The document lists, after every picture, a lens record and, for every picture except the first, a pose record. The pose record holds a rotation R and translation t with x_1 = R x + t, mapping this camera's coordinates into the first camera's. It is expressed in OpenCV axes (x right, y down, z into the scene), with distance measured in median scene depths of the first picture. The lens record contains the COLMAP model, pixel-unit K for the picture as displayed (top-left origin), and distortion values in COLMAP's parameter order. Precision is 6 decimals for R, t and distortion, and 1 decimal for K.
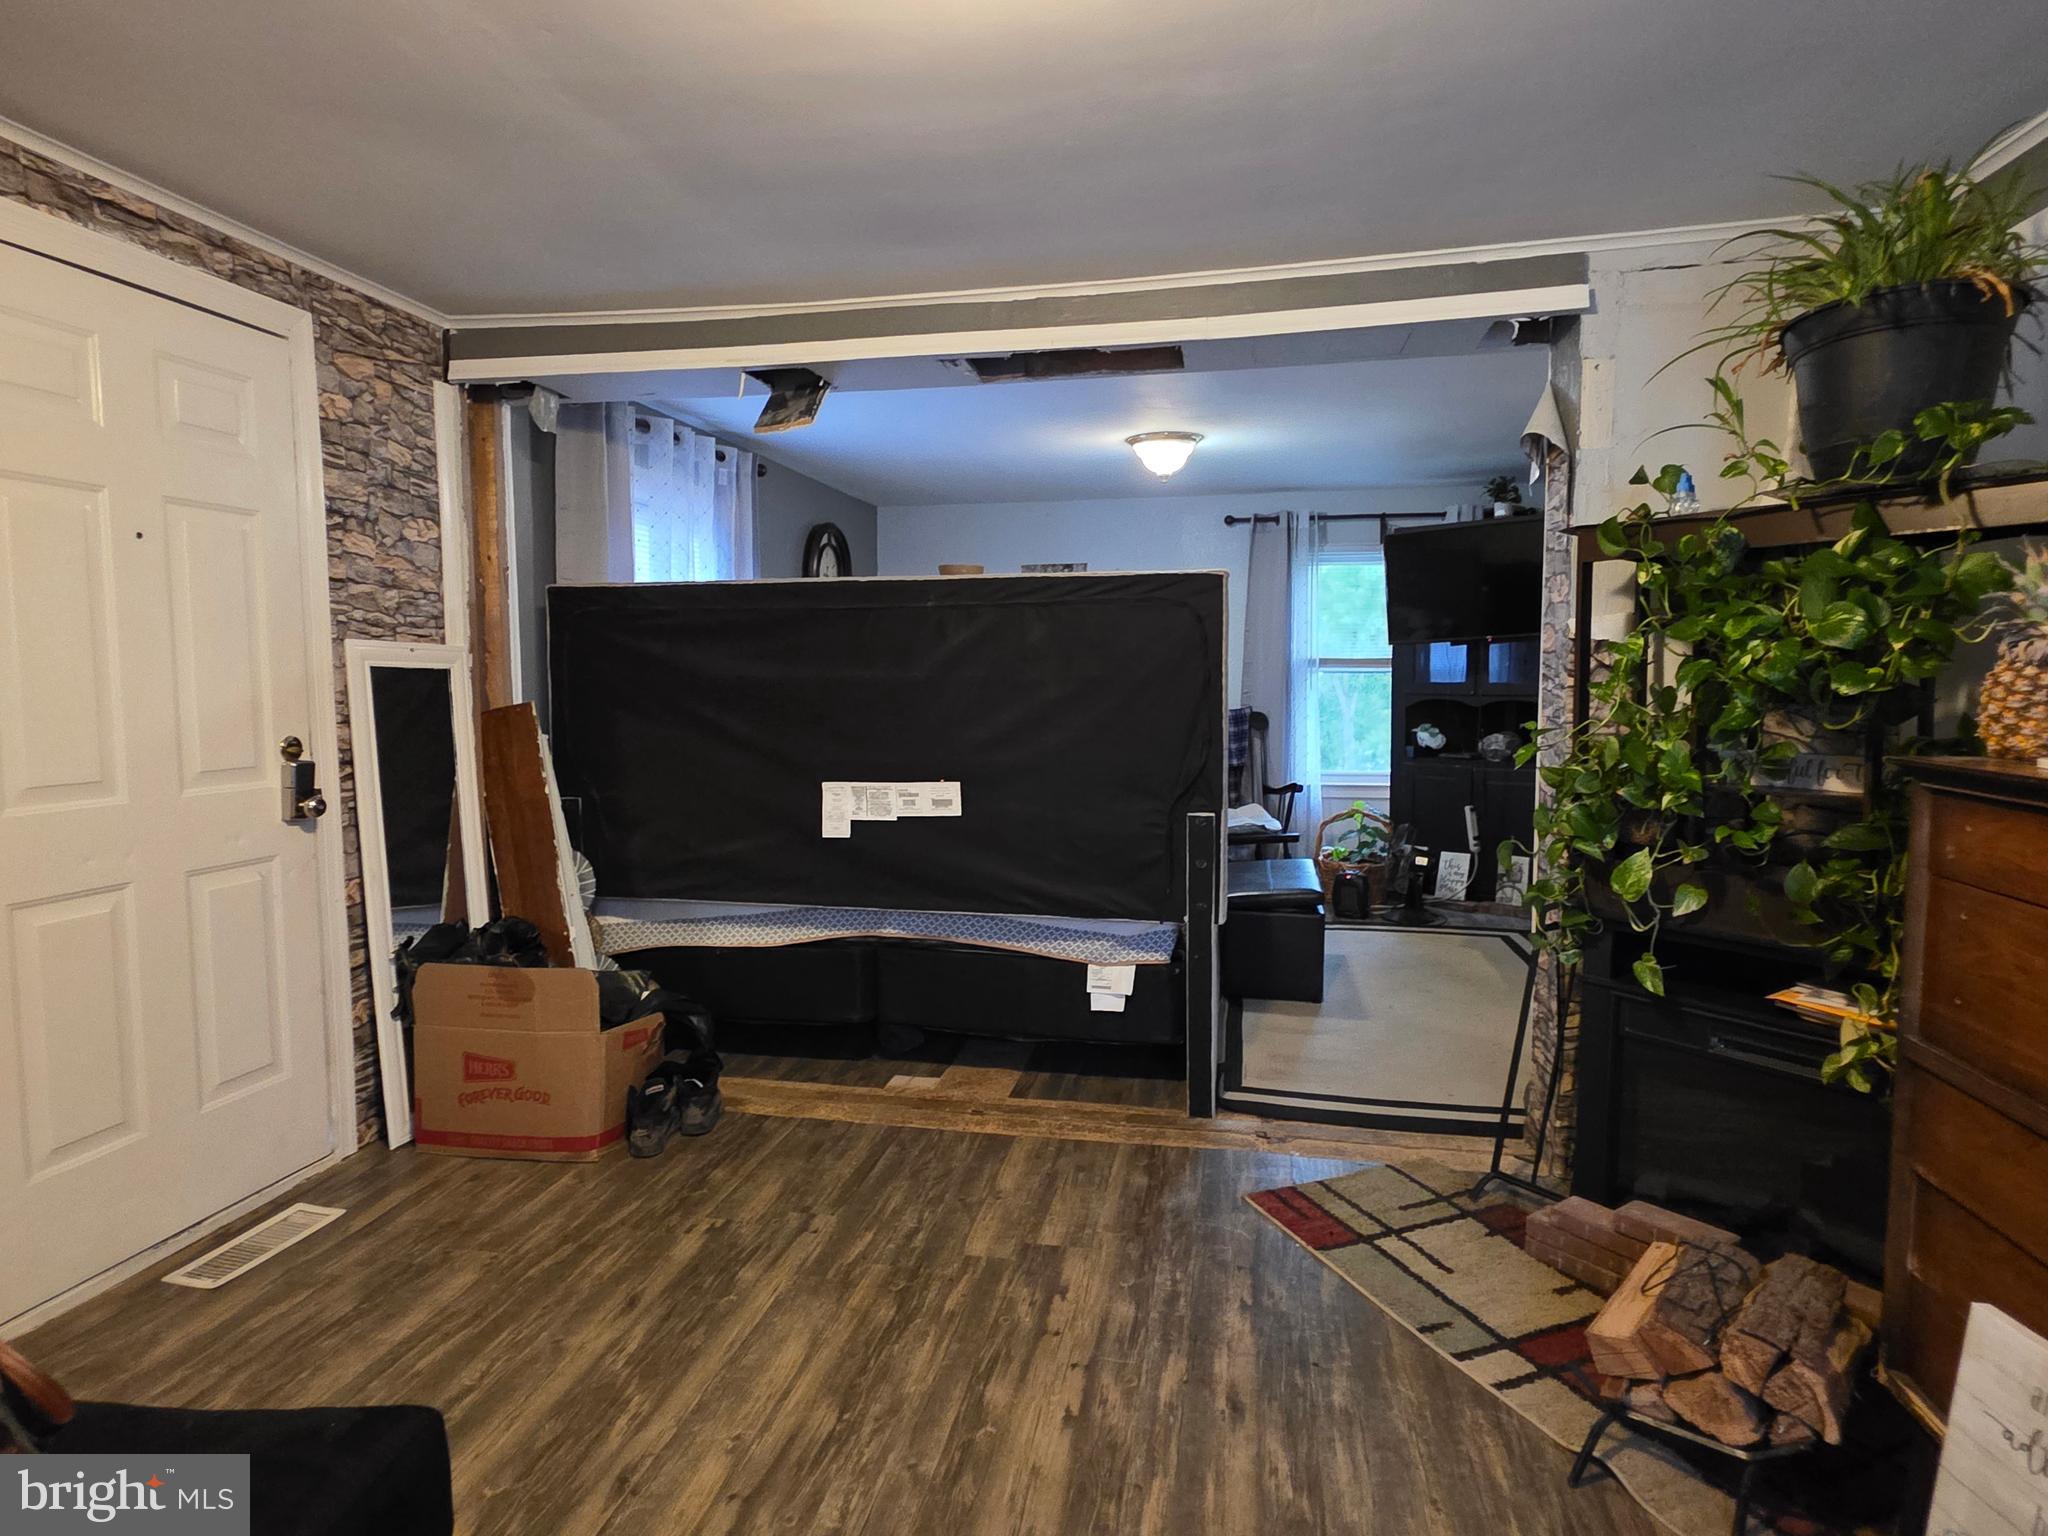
lens RADIAL K [[1121.1, 0, 1016.3], [0, 1121.1, 759.2], [0, 0, 1]] dist [0.002194, -0.000050]
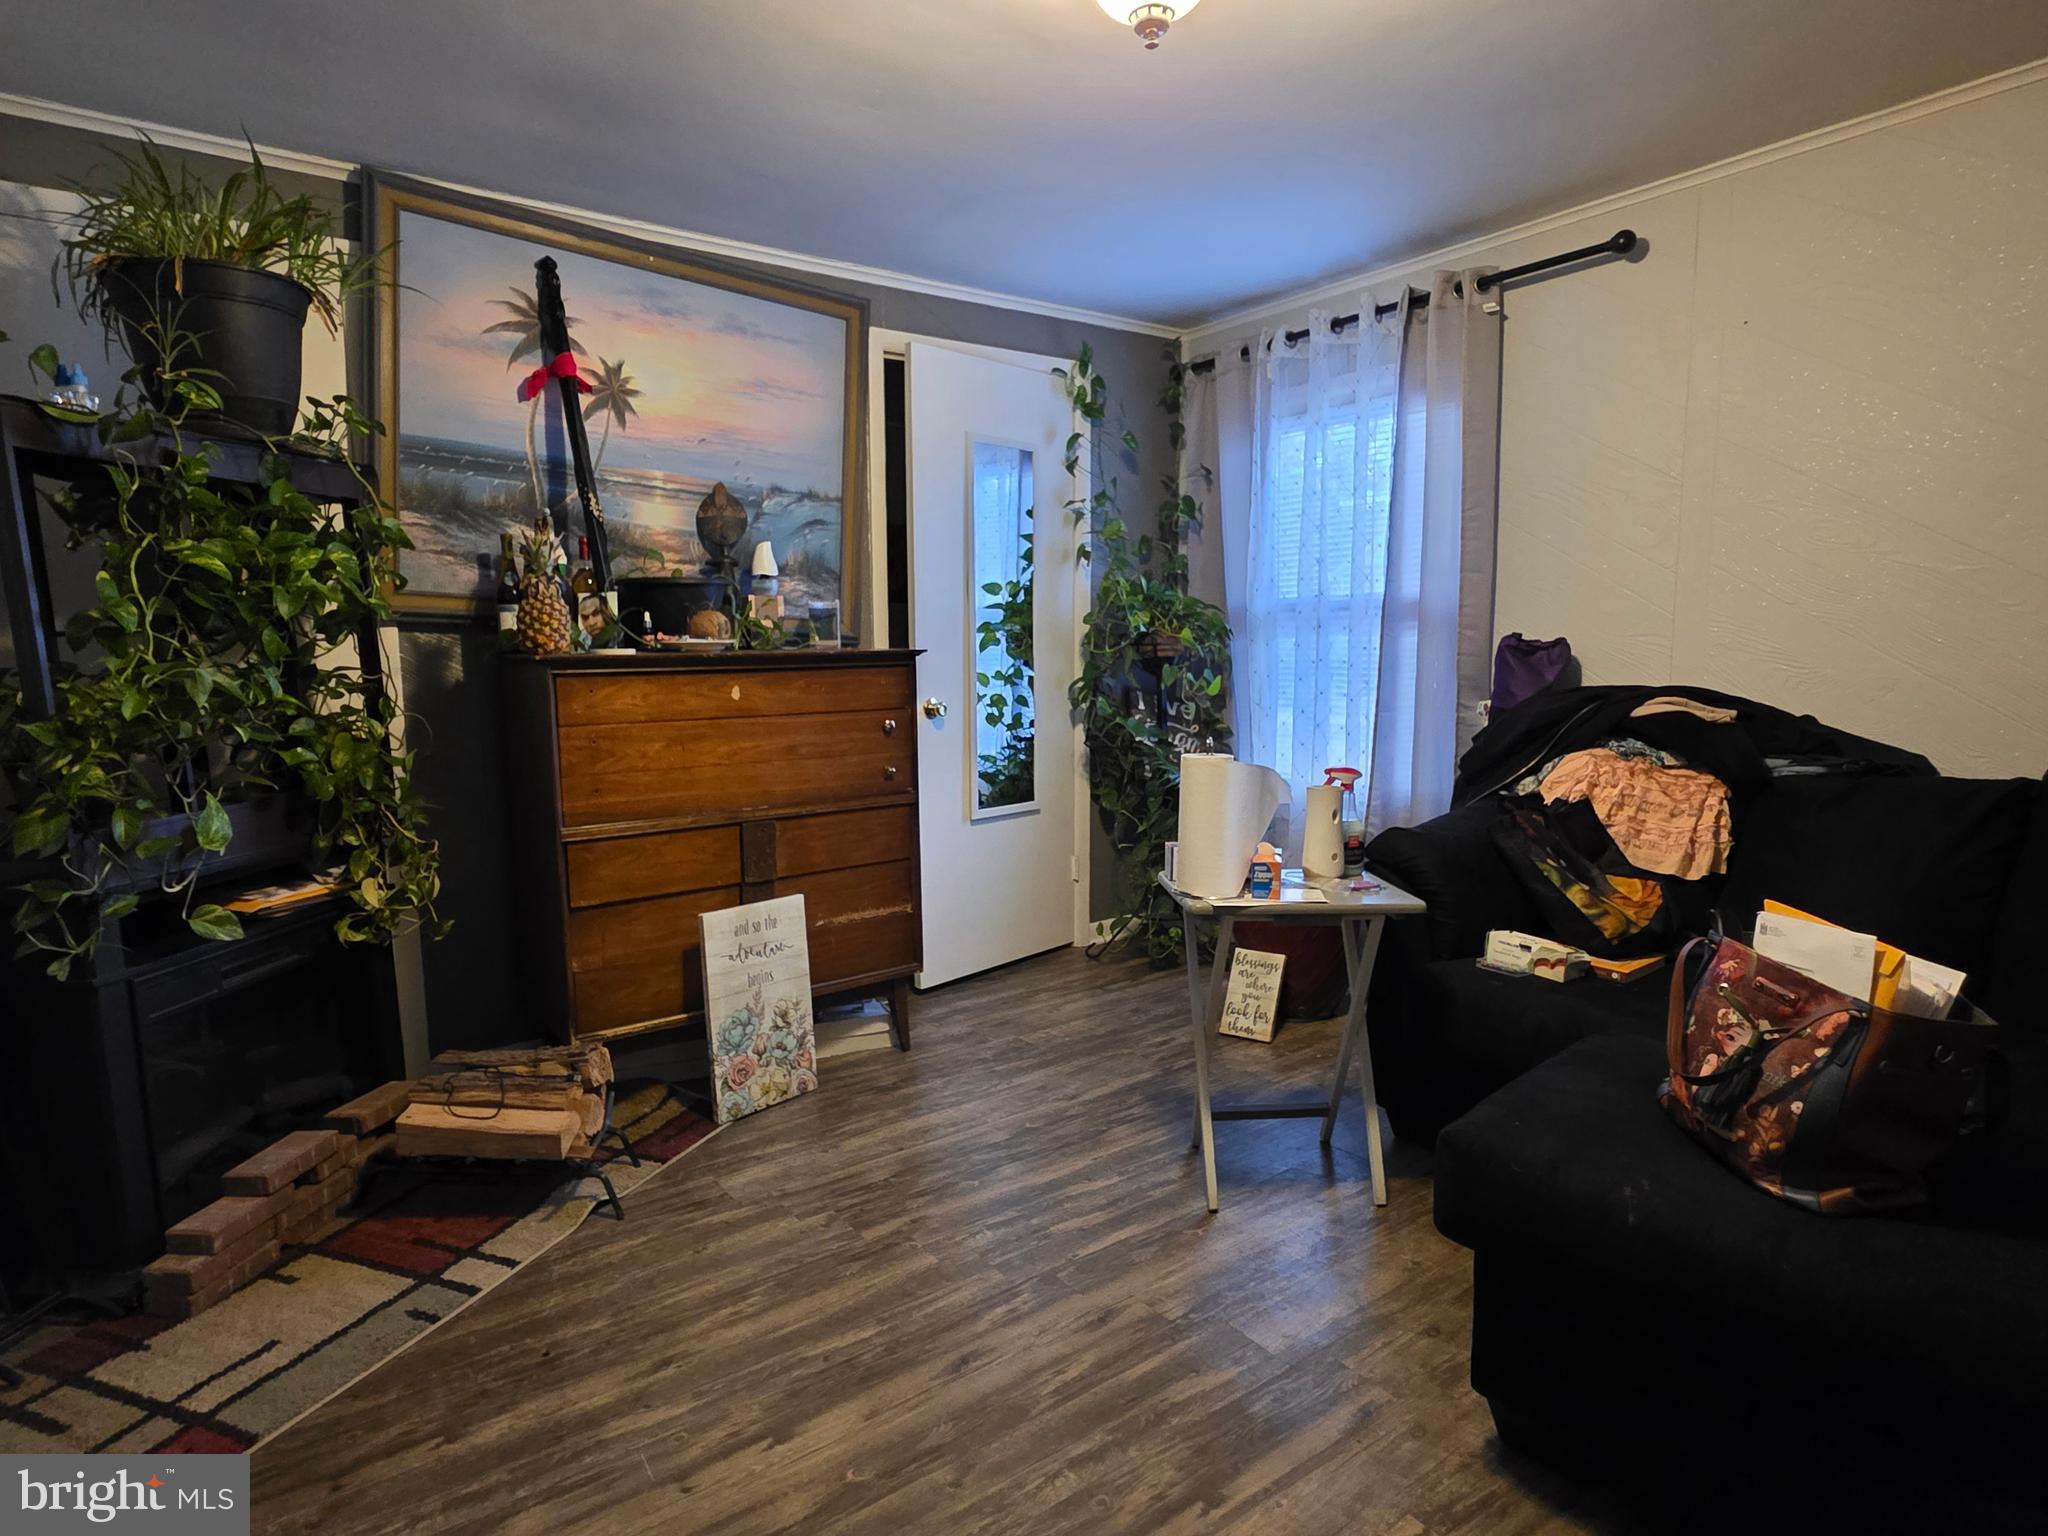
lens RADIAL K [[1121.1, 0, 1016.3], [0, 1121.1, 759.2], [0, 0, 1]] dist [0.002194, -0.000050]
pose [[-0.731940, -0.064408, 0.678318, -0.523479], [0.068648, 0.983486, 0.167460, -0.054052], [-0.677902, 0.169136, -0.715431, 1.145172]]
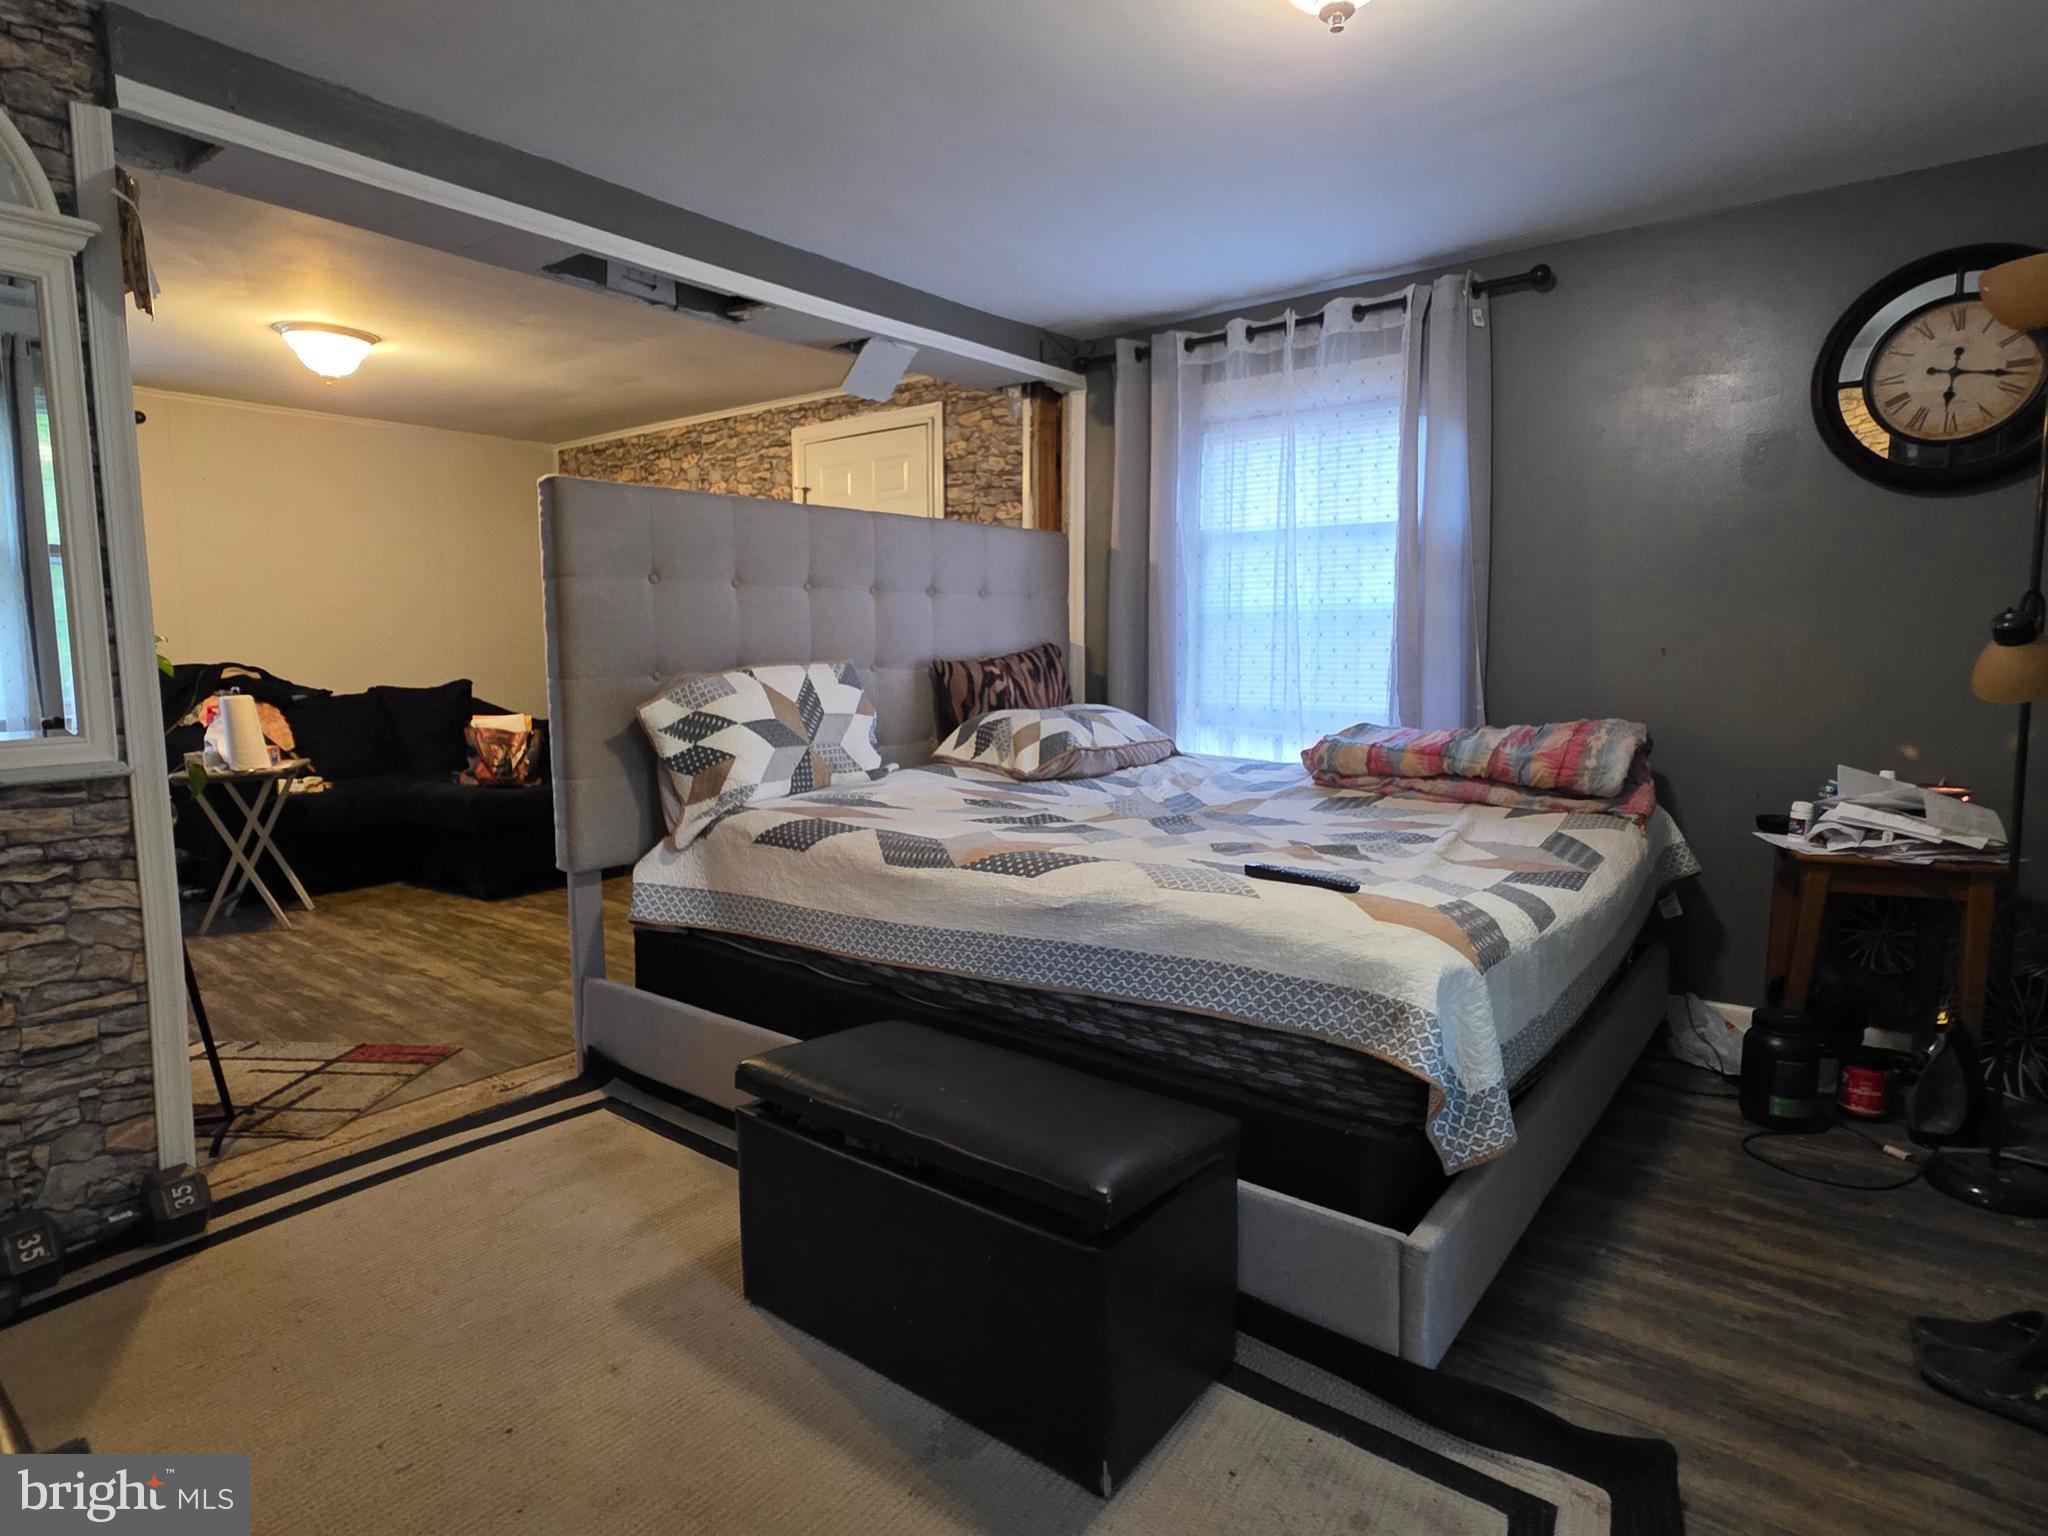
lens RADIAL K [[1121.1, 0, 1016.3], [0, 1121.1, 759.2], [0, 0, 1]] dist [0.002194, -0.000050]
pose [[-0.449946, 0.102198, -0.887189, 1.084413], [-0.065288, 0.987008, 0.146809, -0.131981], [0.890666, 0.123979, -0.437428, 2.277578]]
